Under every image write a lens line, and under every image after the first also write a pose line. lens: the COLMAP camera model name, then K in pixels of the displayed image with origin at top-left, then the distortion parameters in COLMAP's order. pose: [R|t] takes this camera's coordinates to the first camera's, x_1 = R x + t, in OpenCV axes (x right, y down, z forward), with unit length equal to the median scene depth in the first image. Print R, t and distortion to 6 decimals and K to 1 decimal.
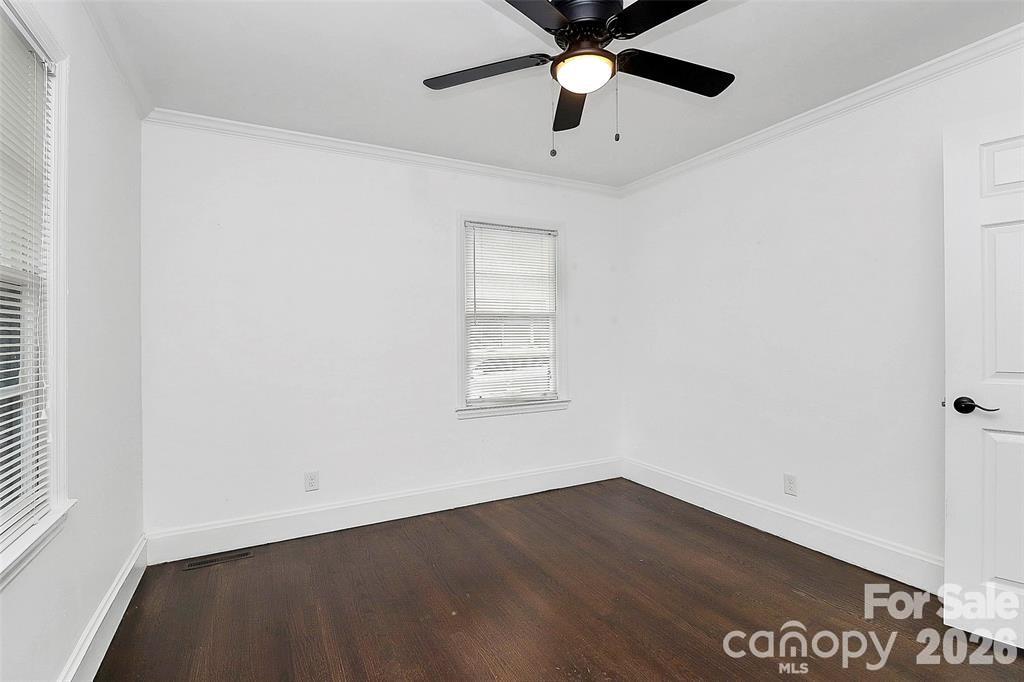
lens RADIAL K [[484.3, 0, 518.9], [0, 484.3, 339.2], [0, 0, 1]] dist [-0.008685, -0.005655]
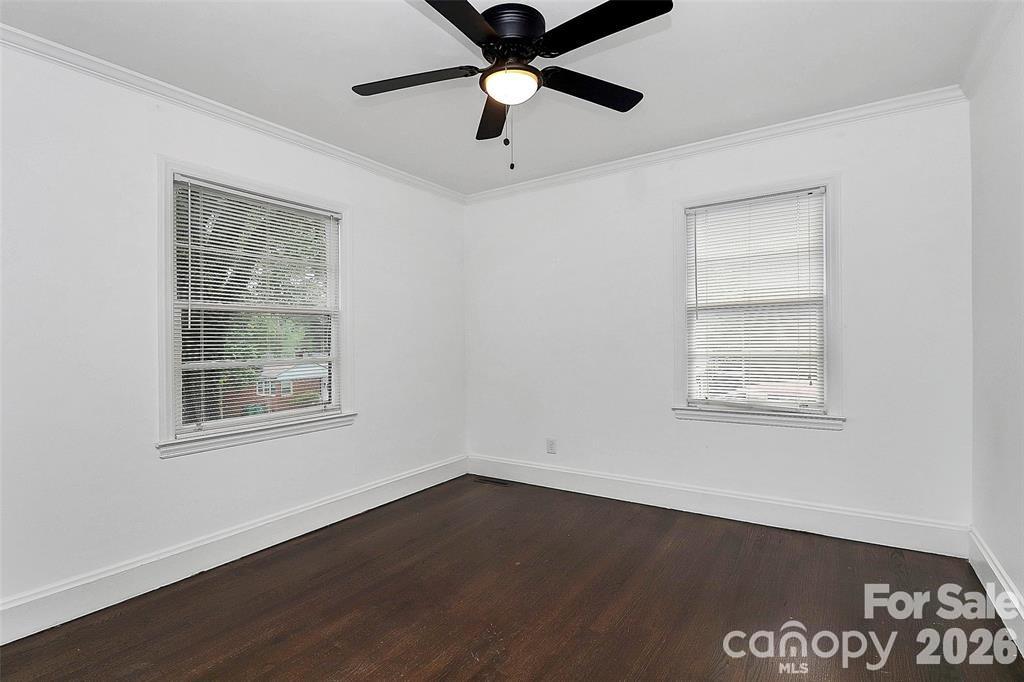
lens RADIAL K [[484.3, 0, 515.2], [0, 484.3, 340.7], [0, 0, 1]] dist [-0.008685, -0.005655]
pose [[0.465284, 0.000142, -0.885162, 0.559636], [0.005514, 0.999980, 0.003059, 0.007008], [0.885144, -0.006304, 0.465274, 0.264422]]
